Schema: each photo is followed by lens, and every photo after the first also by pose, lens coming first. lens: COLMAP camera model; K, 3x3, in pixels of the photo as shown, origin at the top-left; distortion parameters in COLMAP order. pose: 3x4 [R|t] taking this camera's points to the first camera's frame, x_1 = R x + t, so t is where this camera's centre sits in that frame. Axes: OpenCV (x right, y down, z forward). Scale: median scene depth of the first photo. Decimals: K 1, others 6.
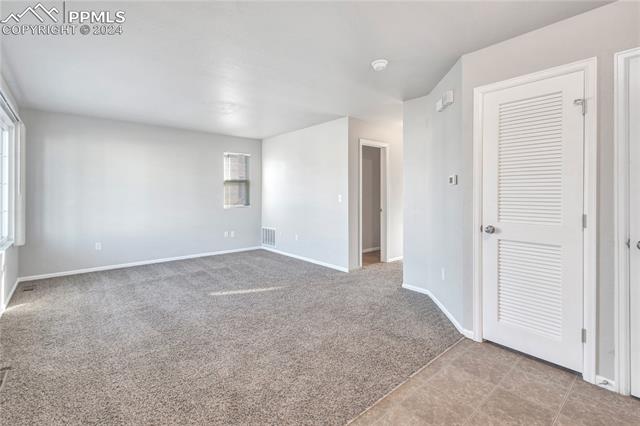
lens RADIAL K [[283.6, 0, 318.8], [0, 283.6, 213.5], [0, 0, 1]] dist [0.008053, 0.000416]
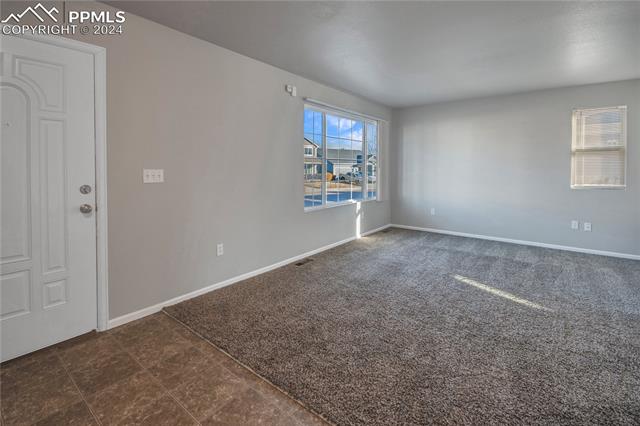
lens RADIAL K [[283.6, 0, 317.6], [0, 283.6, 208.5], [0, 0, 1]] dist [0.008053, 0.000416]
pose [[0.216093, 0.137400, -0.966657, 0.676279], [-0.067420, 0.989785, 0.125616, -0.045250], [0.974042, 0.038028, 0.223149, 0.555833]]
